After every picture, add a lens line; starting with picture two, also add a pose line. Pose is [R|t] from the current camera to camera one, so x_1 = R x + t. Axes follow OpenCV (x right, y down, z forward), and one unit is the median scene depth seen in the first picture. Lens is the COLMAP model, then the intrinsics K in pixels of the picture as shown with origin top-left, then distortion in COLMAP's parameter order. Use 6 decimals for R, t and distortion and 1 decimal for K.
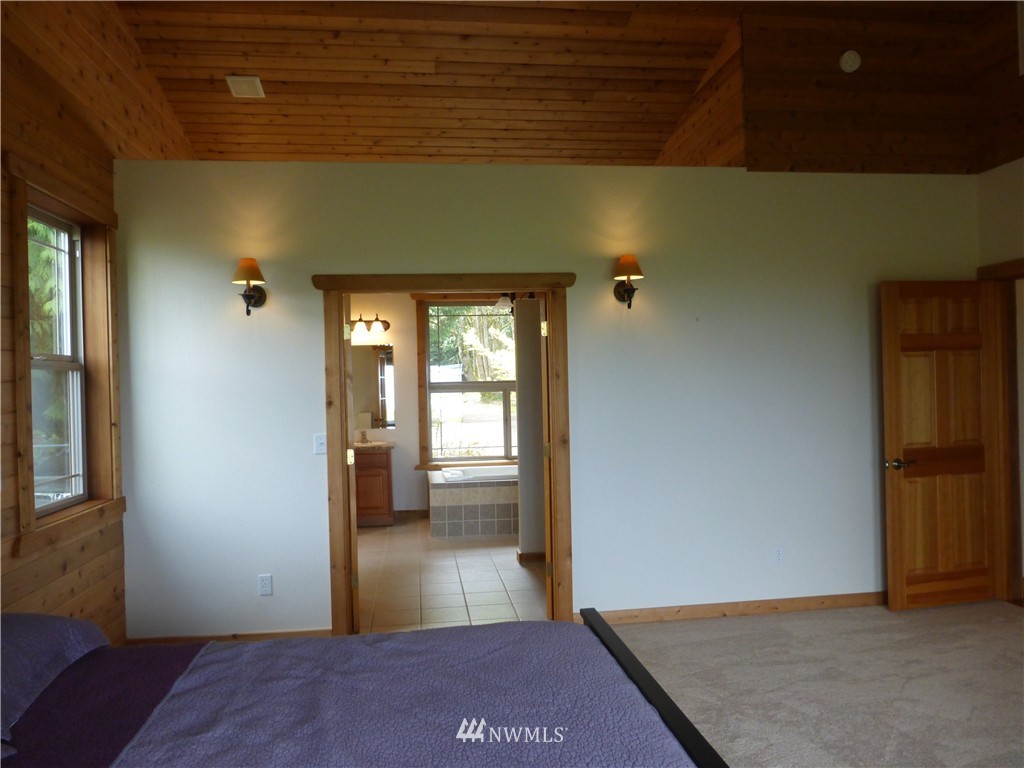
lens RADIAL K [[754.4, 0, 509.9], [0, 754.4, 386.4], [0, 0, 1]] dist [-0.031938, 0.018627]
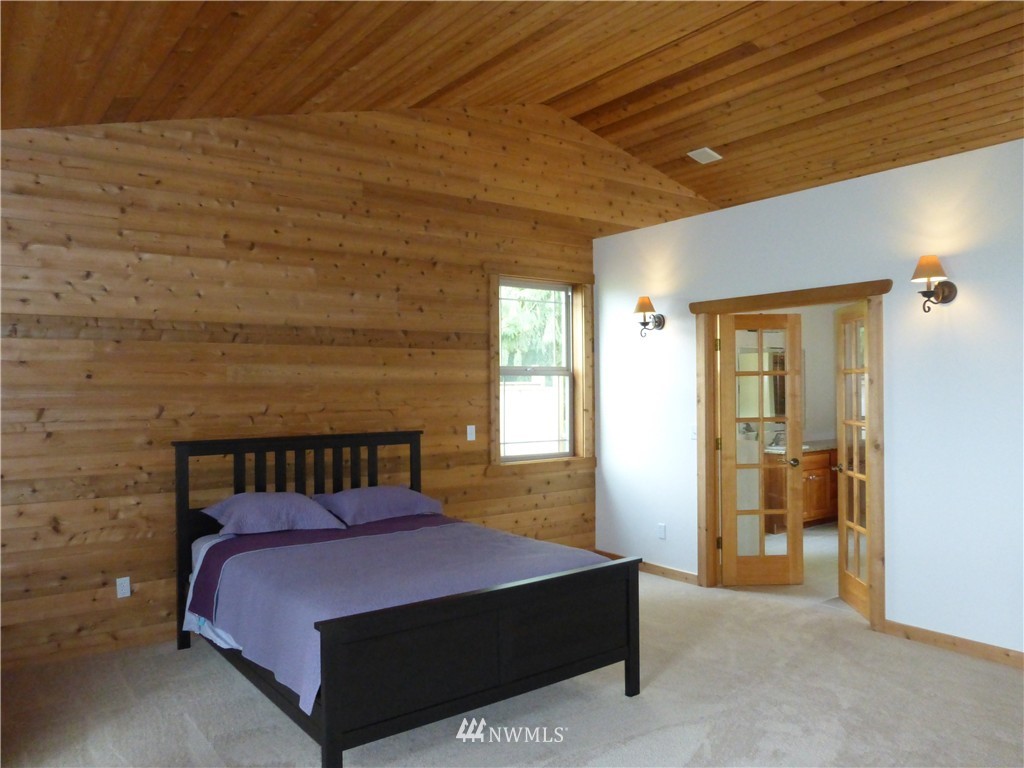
lens RADIAL K [[754.4, 0, 509.9], [0, 754.4, 386.4], [0, 0, 1]] dist [-0.031938, 0.018627]
pose [[0.496370, 0.014938, -0.867983, 0.716646], [-0.006068, 0.999887, 0.013738, -0.018278], [0.868090, -0.001553, 0.496404, 0.071089]]
